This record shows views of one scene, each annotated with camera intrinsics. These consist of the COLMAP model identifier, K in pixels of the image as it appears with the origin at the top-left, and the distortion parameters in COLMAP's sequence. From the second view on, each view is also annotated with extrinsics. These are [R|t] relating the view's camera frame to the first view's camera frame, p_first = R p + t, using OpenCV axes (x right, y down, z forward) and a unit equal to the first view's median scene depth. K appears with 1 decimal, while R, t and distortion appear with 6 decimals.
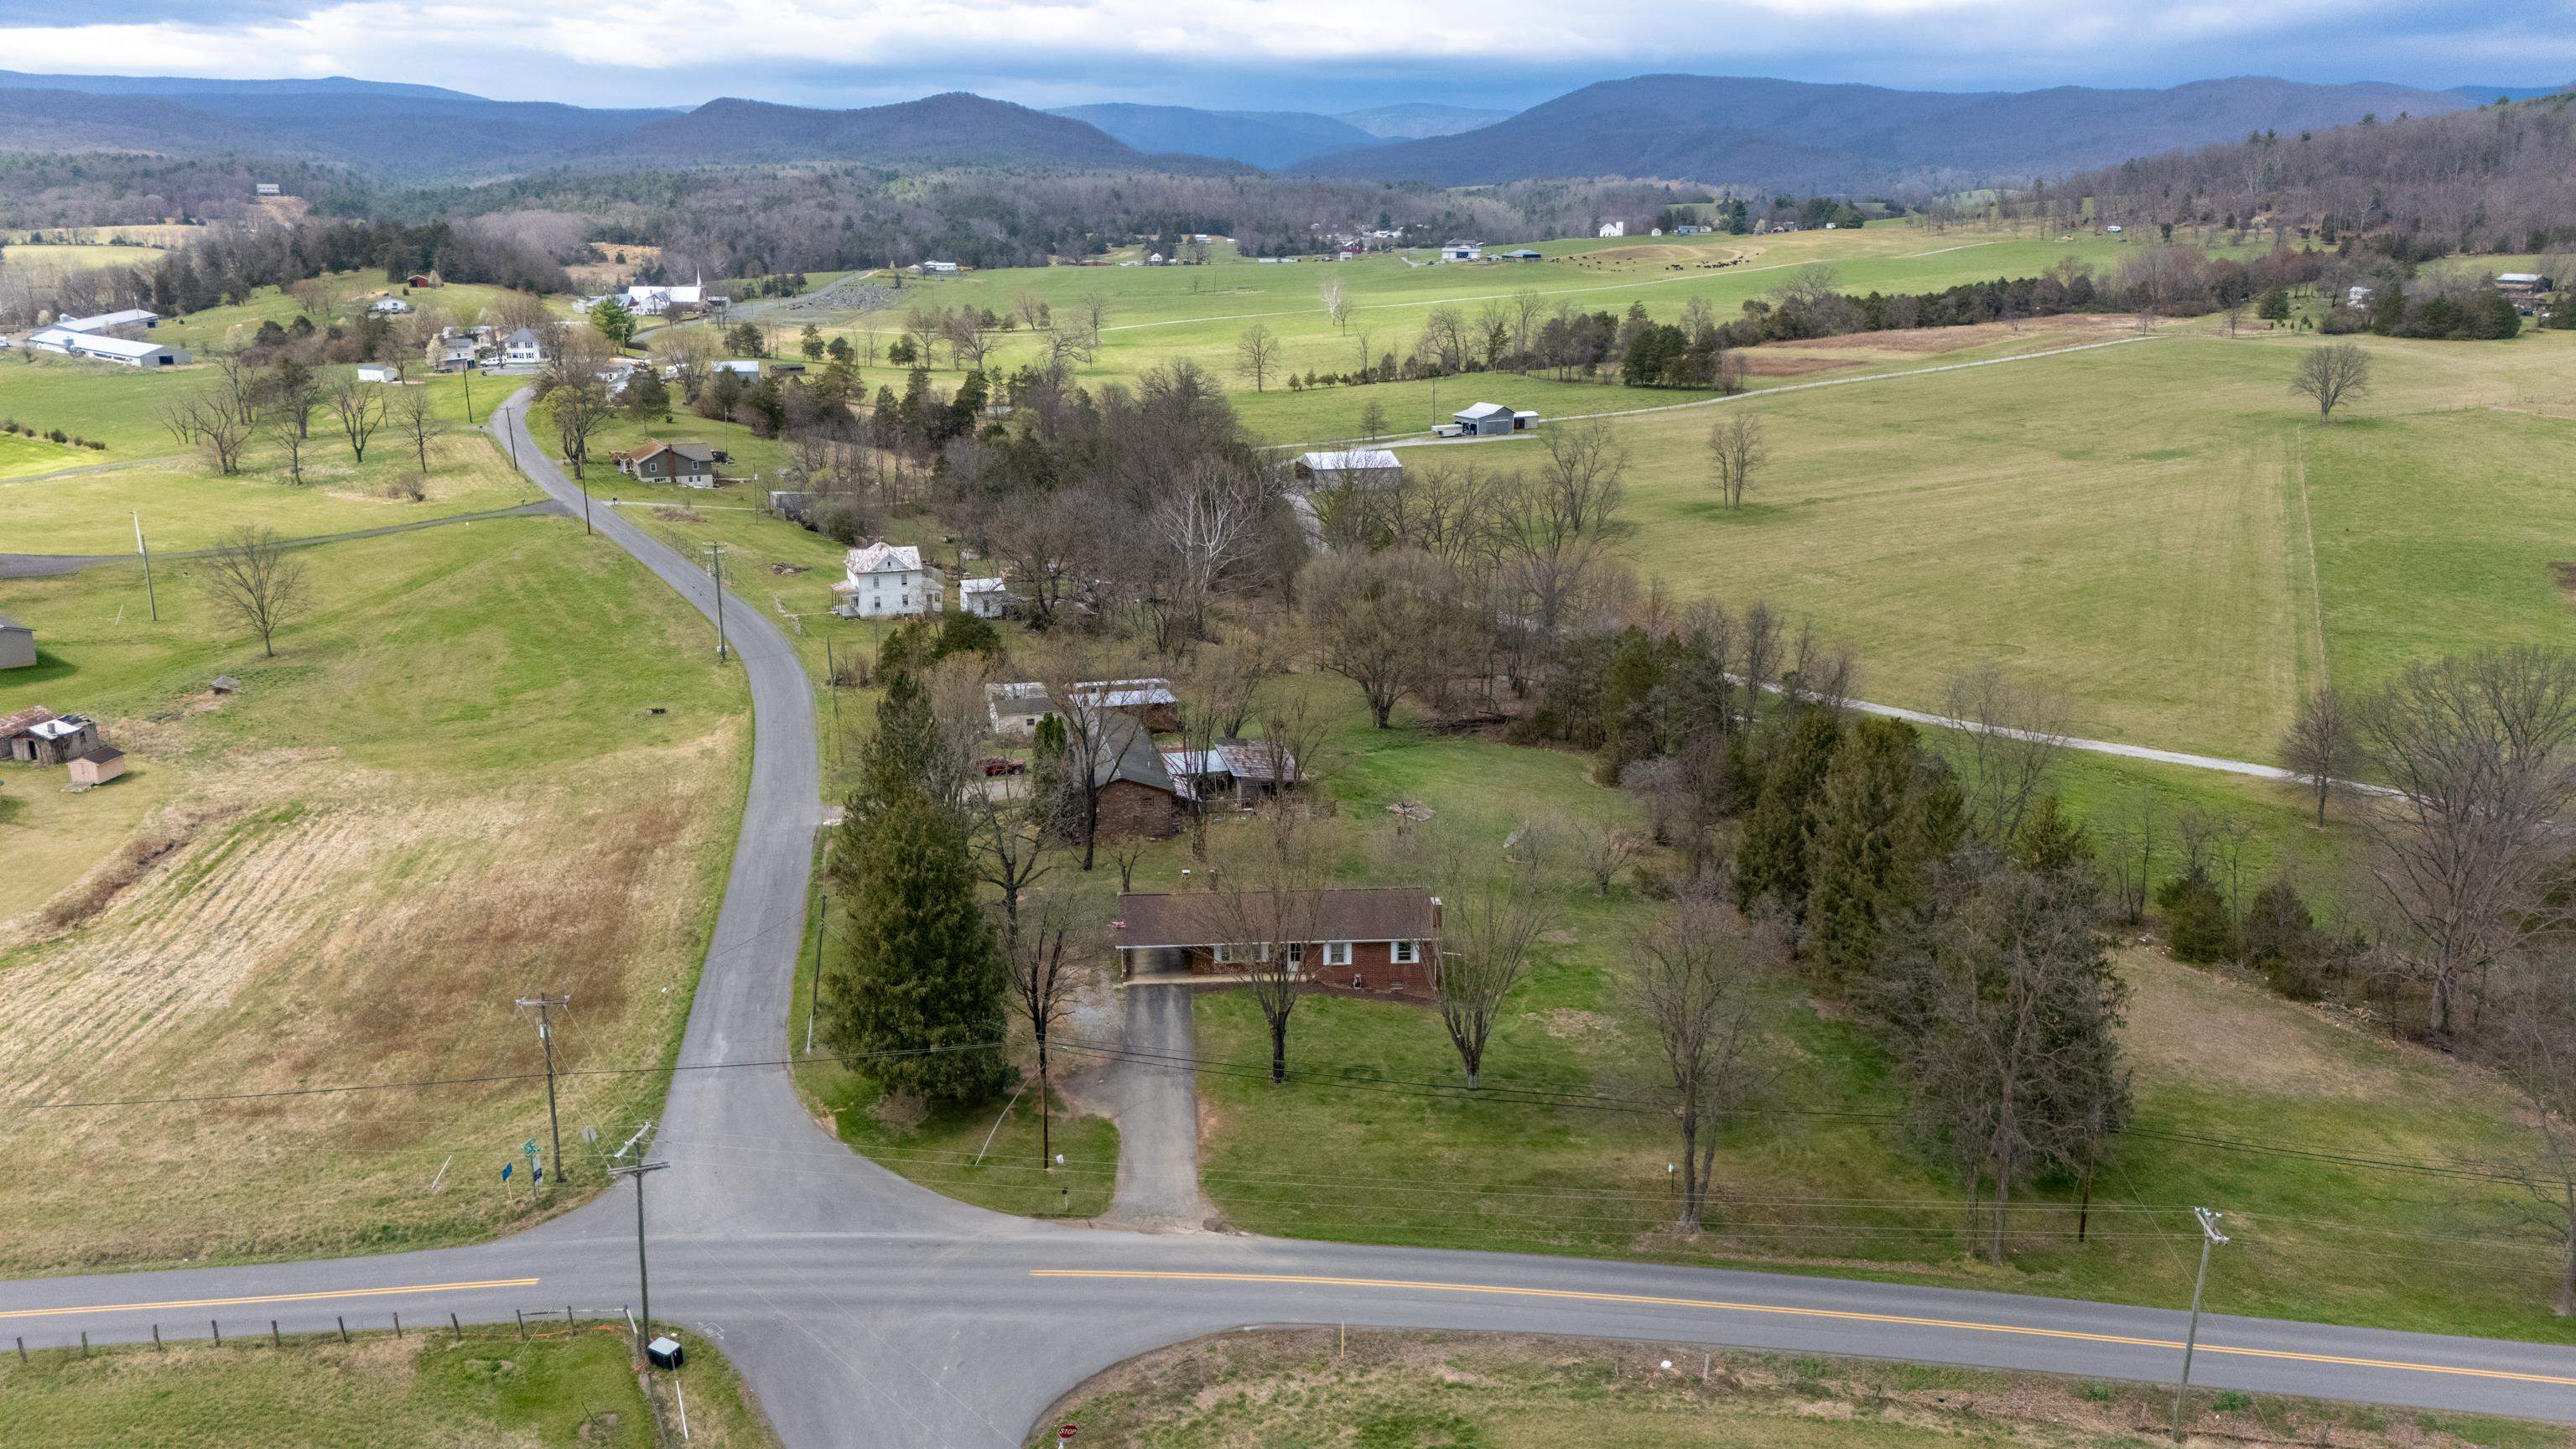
lens RADIAL K [[1893.3, 0, 1288.2], [0, 1893.3, 708.7], [0, 0, 1]] dist [0.090836, -0.100076]
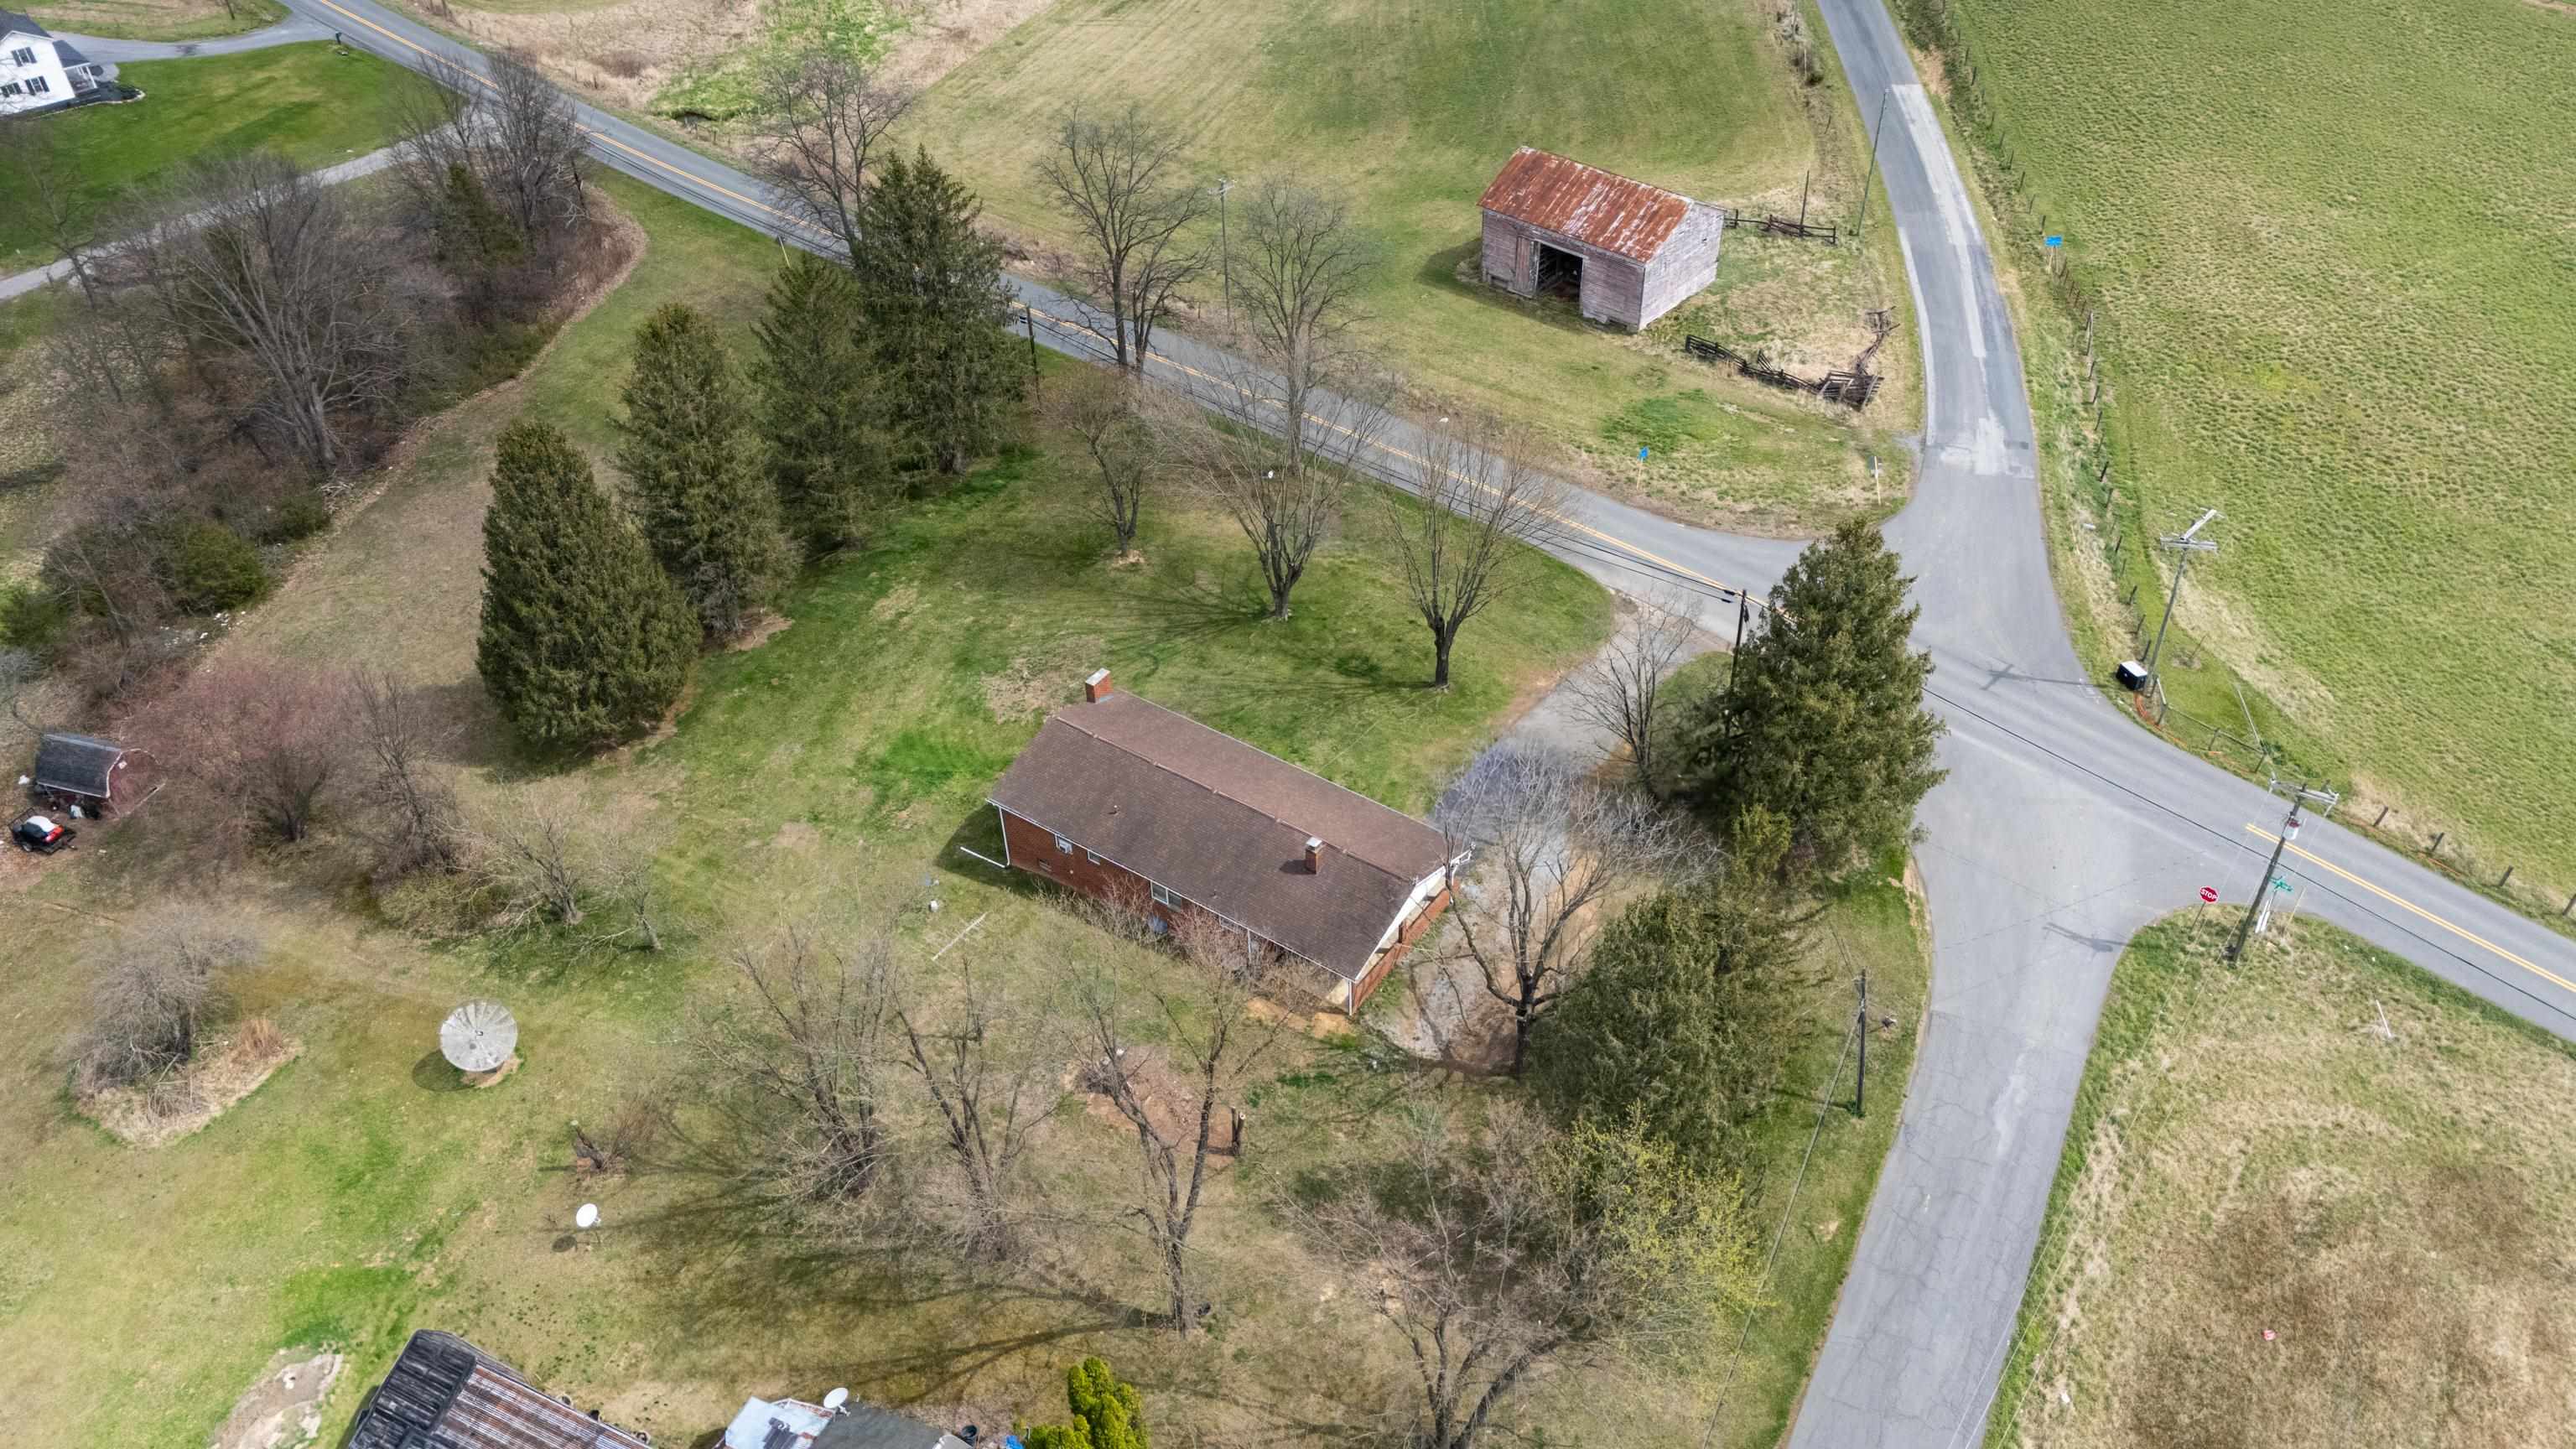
lens RADIAL K [[1904.8, 0, 1293.0], [0, 1904.8, 713.1], [0, 0, 1]] dist [0.074939, -0.074524]
pose [[-0.775533, -0.388417, 0.497675, -0.368245], [0.183107, 0.616042, 0.766136, -0.460583], [-0.604169, 0.685292, -0.406639, 1.272964]]
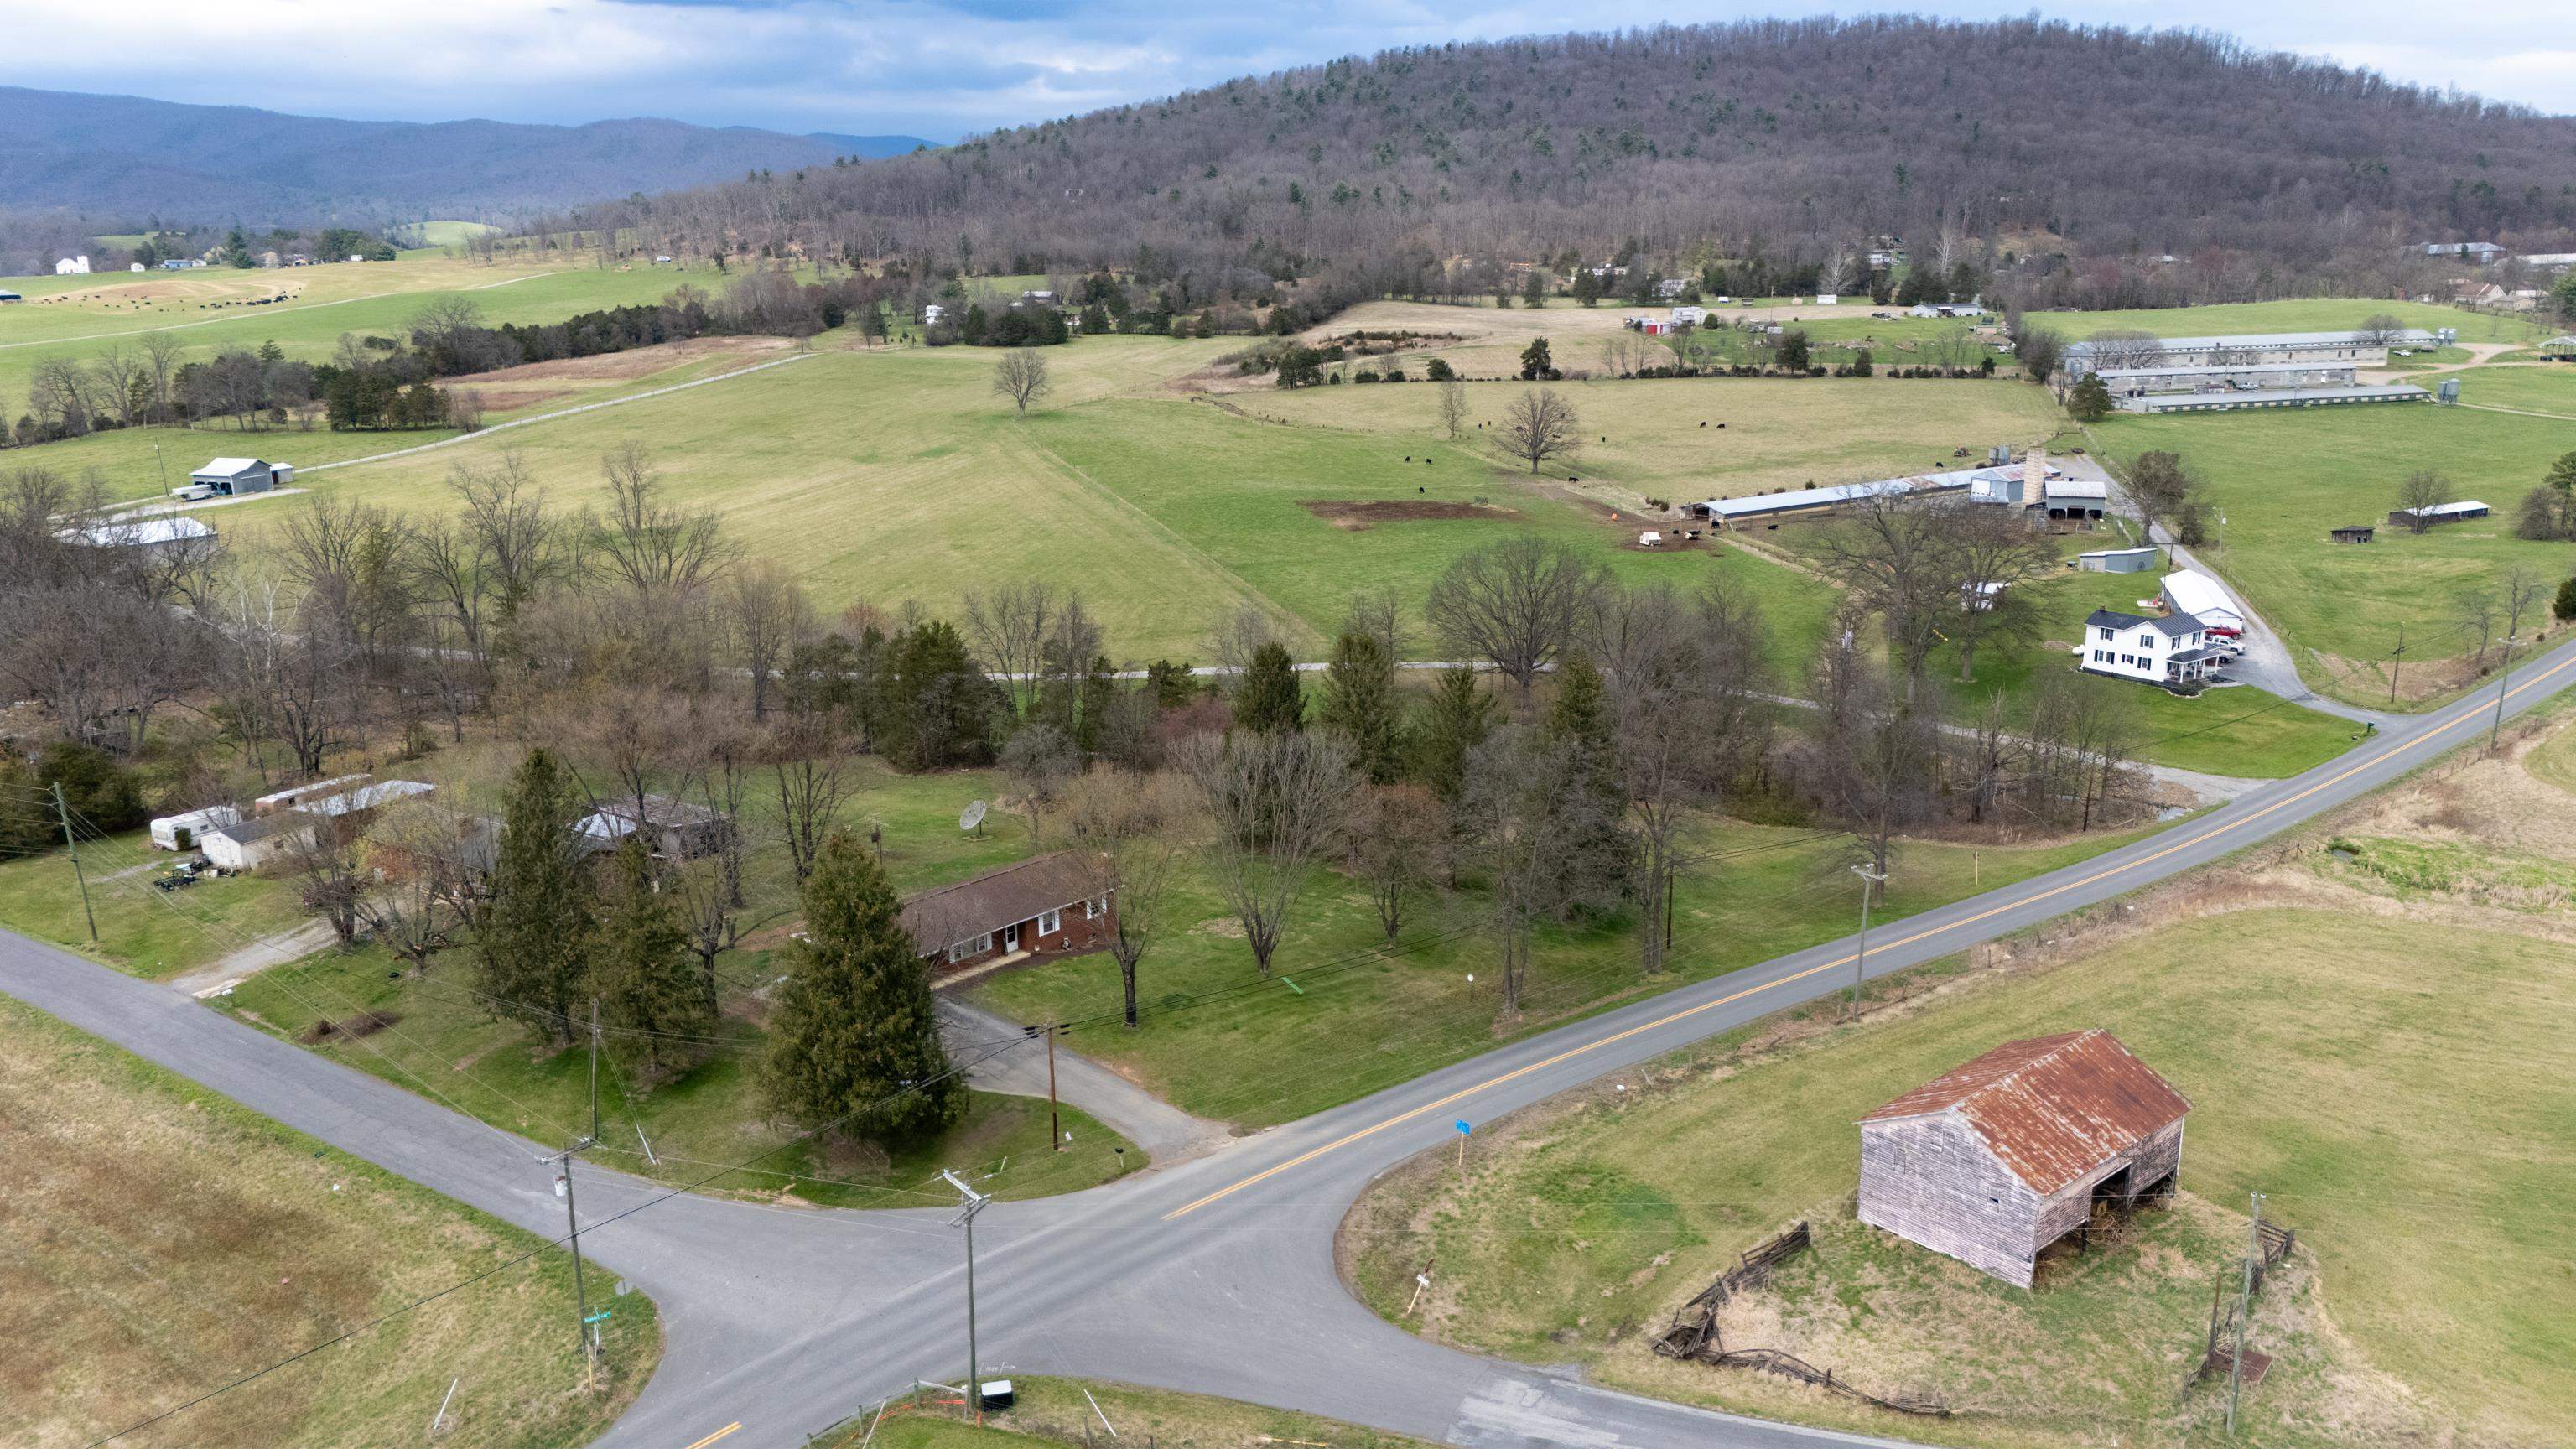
lens RADIAL K [[1887.0, 0, 1288.9], [0, 1887.0, 725.5], [0, 0, 1]] dist [0.081919, -0.078268]
pose [[0.723377, -0.185035, 0.665197, -0.562725], [0.189474, 0.979634, 0.066454, -0.025204], [-0.663947, 0.077966, 0.743704, 0.105156]]
